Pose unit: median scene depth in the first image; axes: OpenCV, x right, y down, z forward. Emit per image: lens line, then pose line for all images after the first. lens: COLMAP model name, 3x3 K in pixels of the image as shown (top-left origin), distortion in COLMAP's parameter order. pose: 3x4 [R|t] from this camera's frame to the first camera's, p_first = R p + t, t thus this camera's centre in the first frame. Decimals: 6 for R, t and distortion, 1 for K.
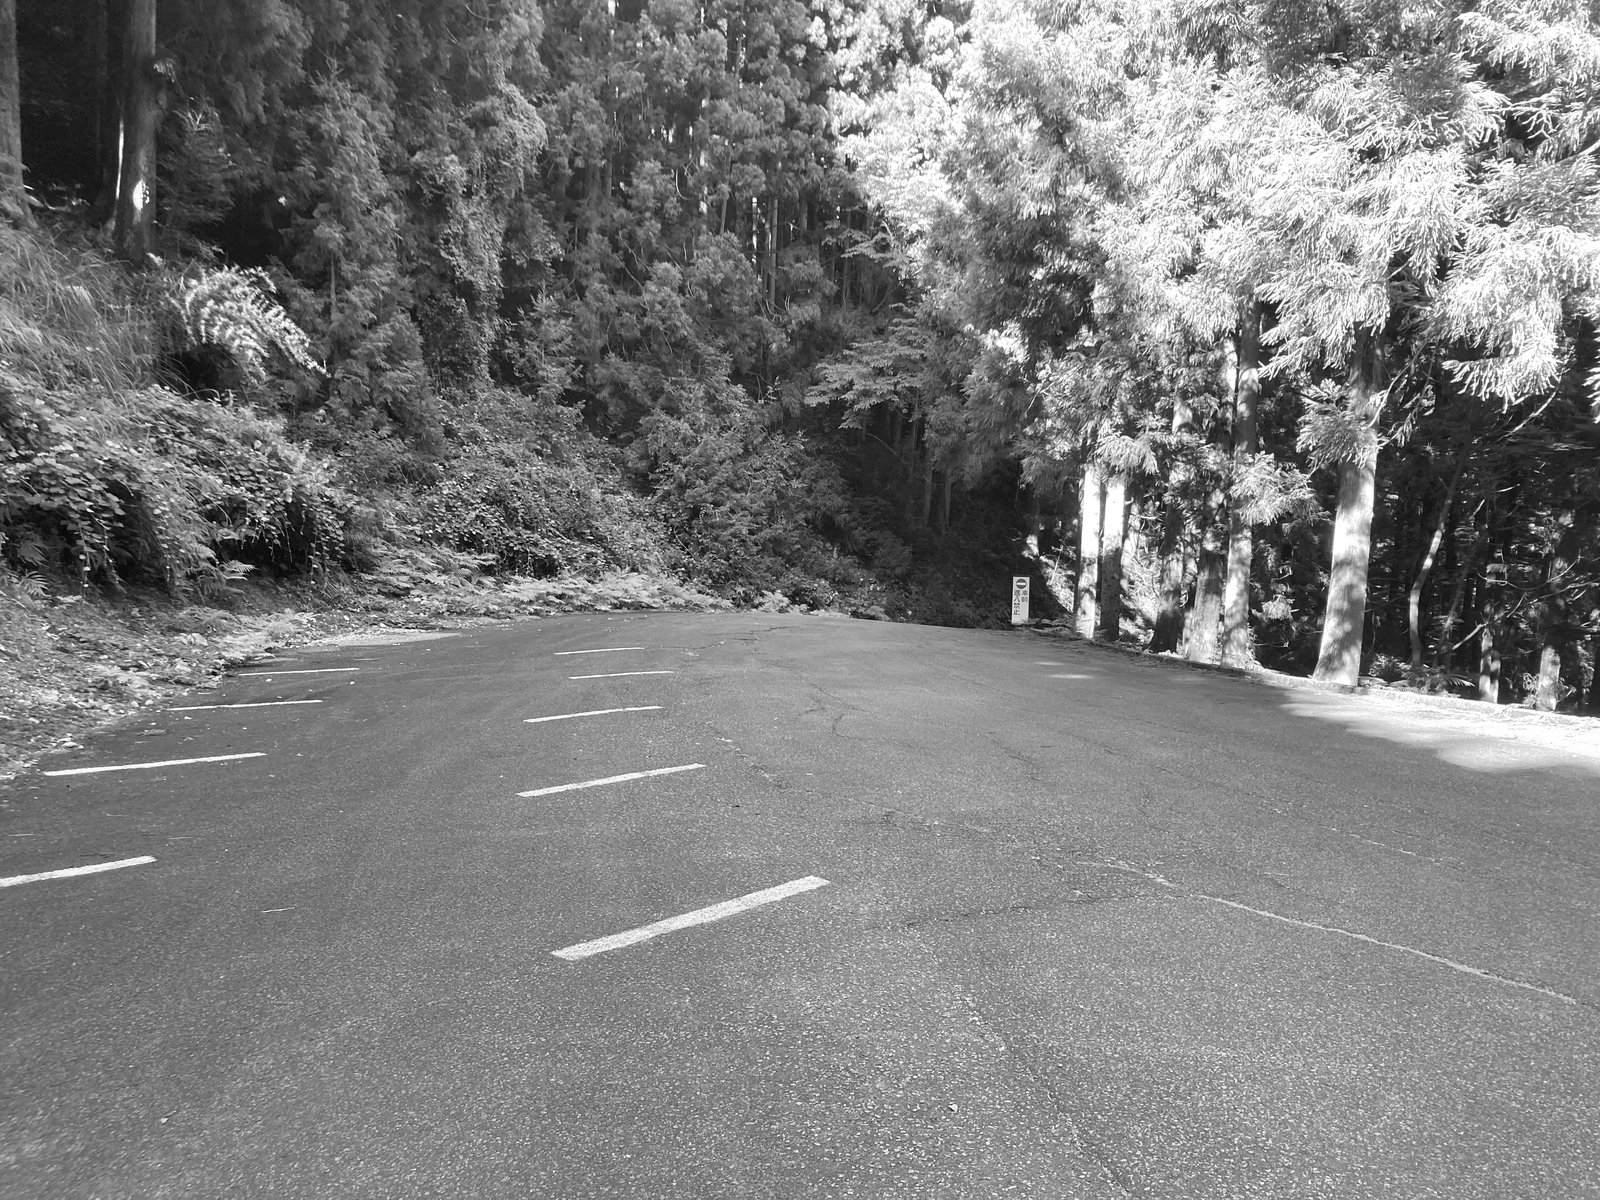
lens RADIAL K [[1318.7, 0, 804.5], [0, 1318.7, 617.6], [0, 0, 1]] dist [0.045067, -0.058631]
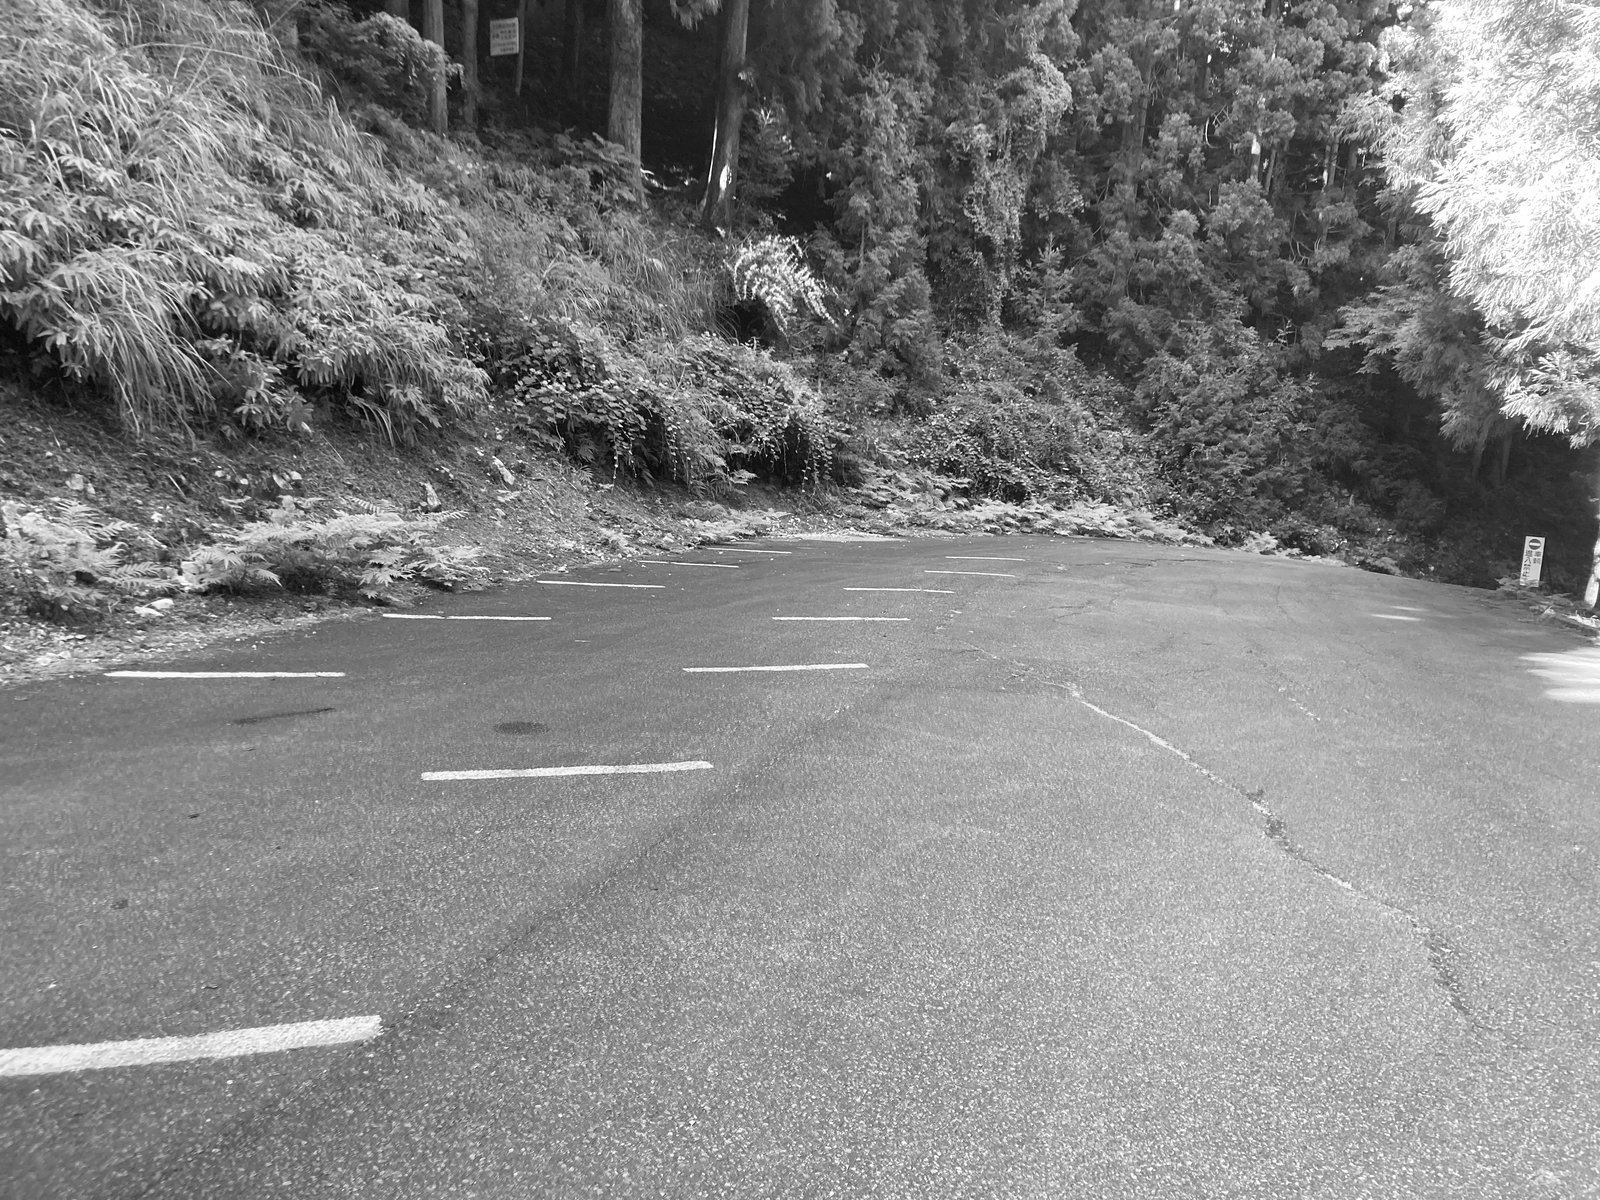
lens RADIAL K [[1318.7, 0, 803.4], [0, 1318.7, 594.1], [0, 0, 1]] dist [0.045067, -0.058631]
pose [[0.903581, 0.095578, -0.417619, 0.107075], [-0.081870, 0.995354, 0.050664, 0.005259], [0.420521, -0.011588, 0.907209, -0.092976]]
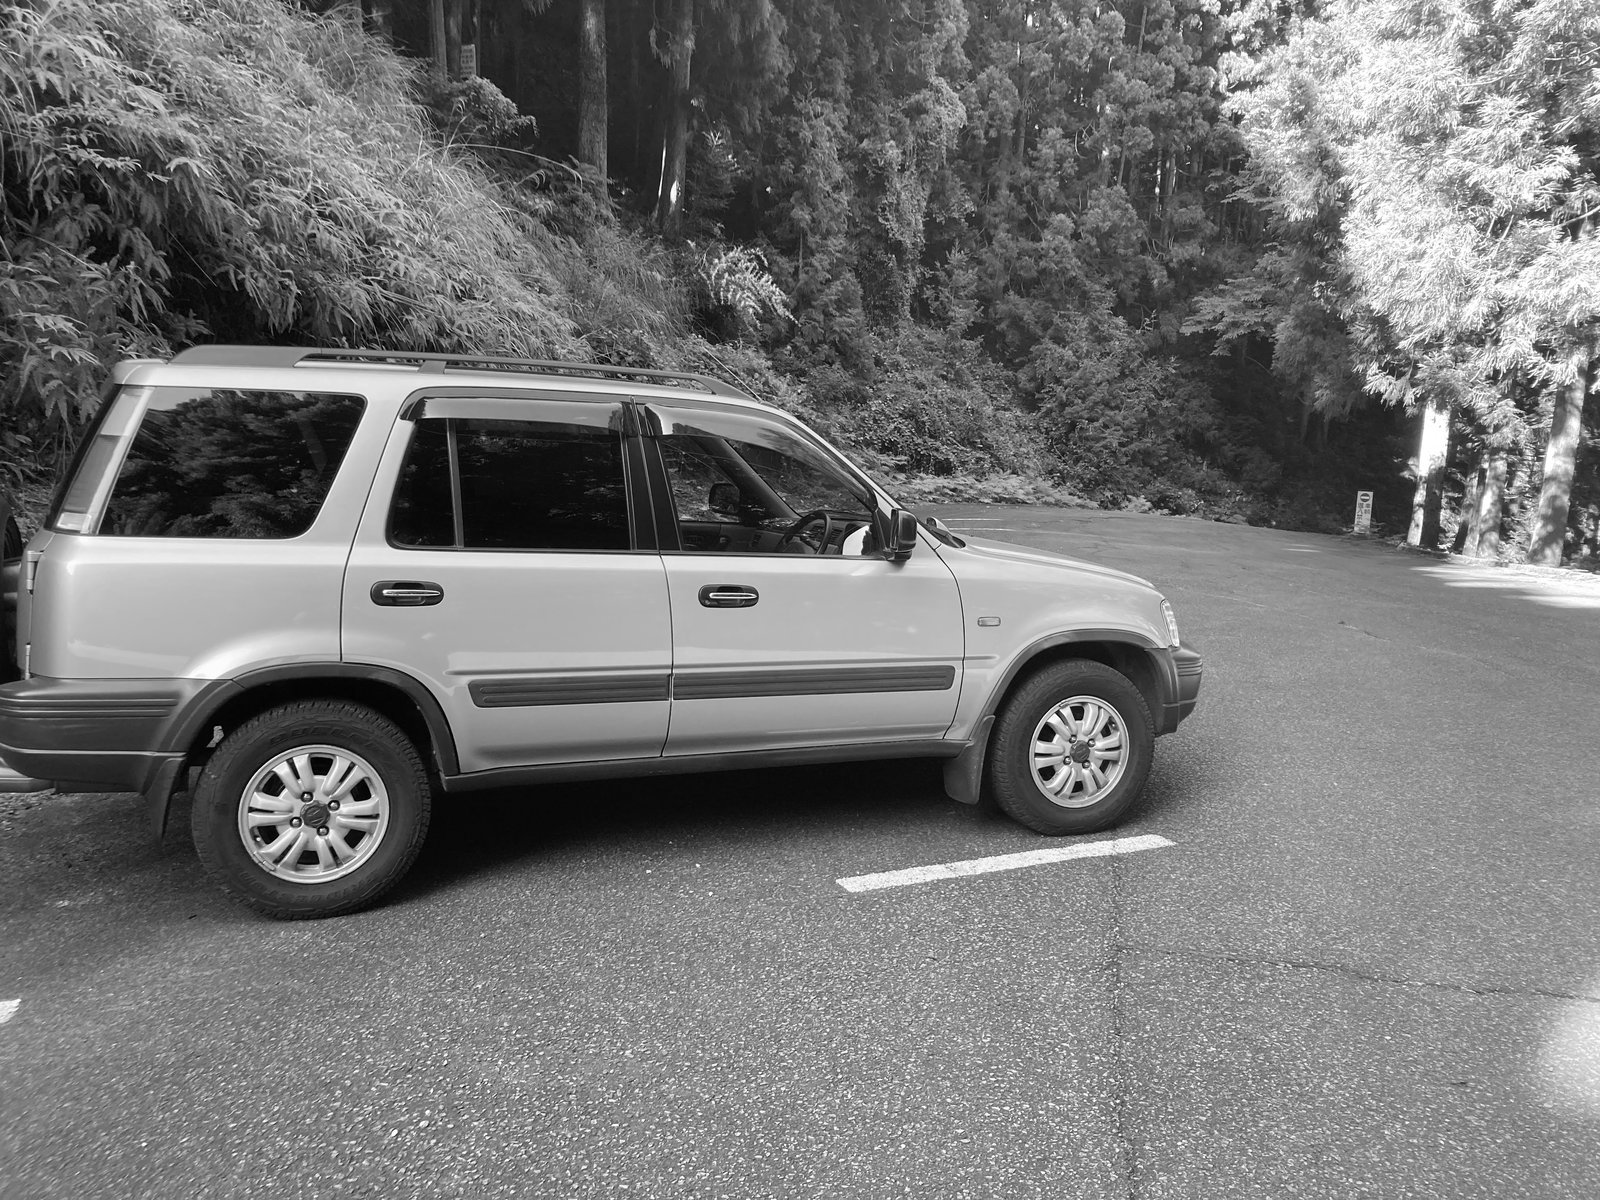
lens RADIAL K [[1318.7, 0, 801.8], [0, 1318.7, 596.4], [0, 0, 1]] dist [0.045067, -0.058631]
pose [[0.952373, 0.061701, -0.298627, 0.058650], [-0.046662, 0.997270, 0.057238, 0.018188], [0.301343, -0.040577, 0.952652, -0.251643]]
